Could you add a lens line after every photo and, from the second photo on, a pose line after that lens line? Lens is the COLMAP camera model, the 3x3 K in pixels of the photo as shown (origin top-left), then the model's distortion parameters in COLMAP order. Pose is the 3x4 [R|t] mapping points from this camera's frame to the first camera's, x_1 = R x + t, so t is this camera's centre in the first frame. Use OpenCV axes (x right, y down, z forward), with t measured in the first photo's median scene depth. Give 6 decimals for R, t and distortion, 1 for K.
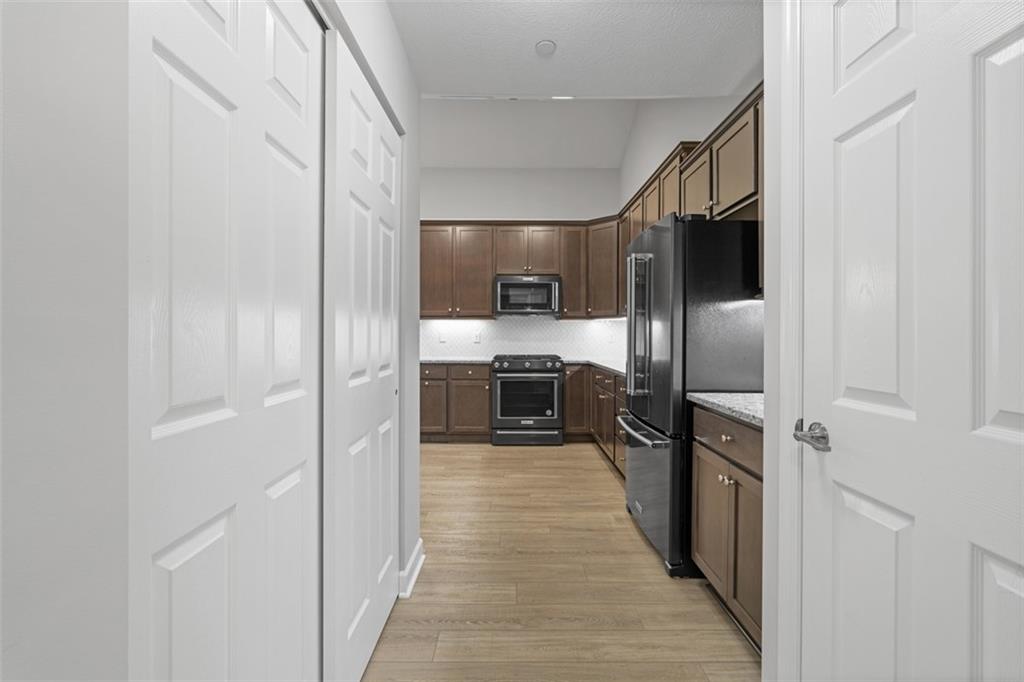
lens RADIAL K [[465.1, 0, 514.2], [0, 465.1, 337.0], [0, 0, 1]] dist [-0.006550, 0.001293]
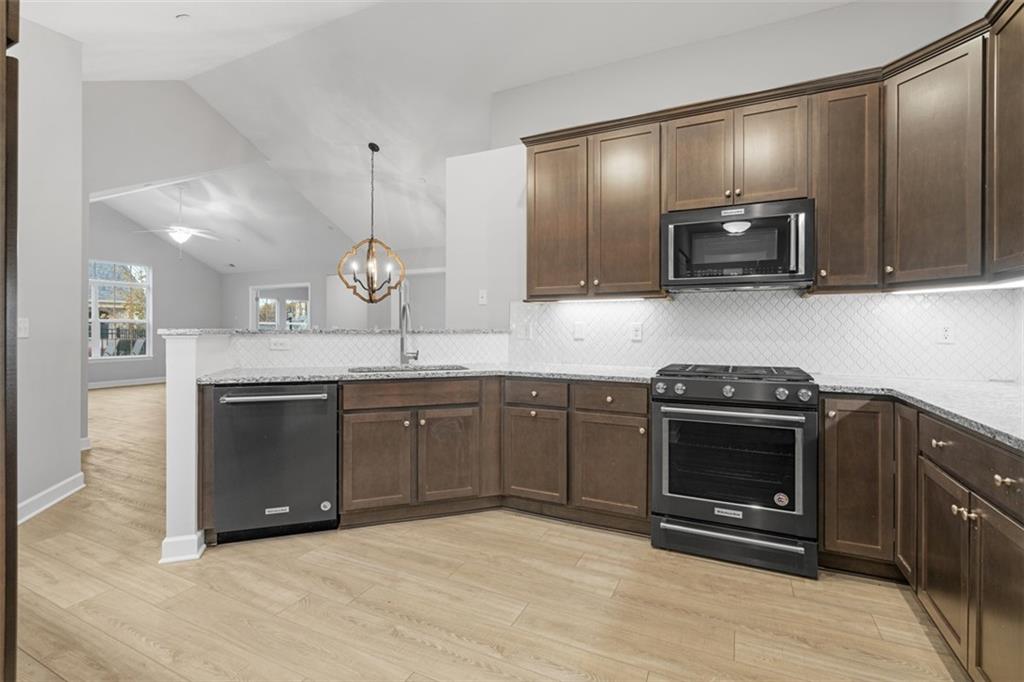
lens RADIAL K [[469.0, 0, 515.4], [0, 469.0, 331.7], [0, 0, 1]] dist [-0.000560, 0.000320]
pose [[0.899699, 0.001312, -0.436510, 0.040252], [-0.000173, 0.999996, 0.002649, -0.000901], [0.436512, -0.002308, 0.899696, 0.471575]]
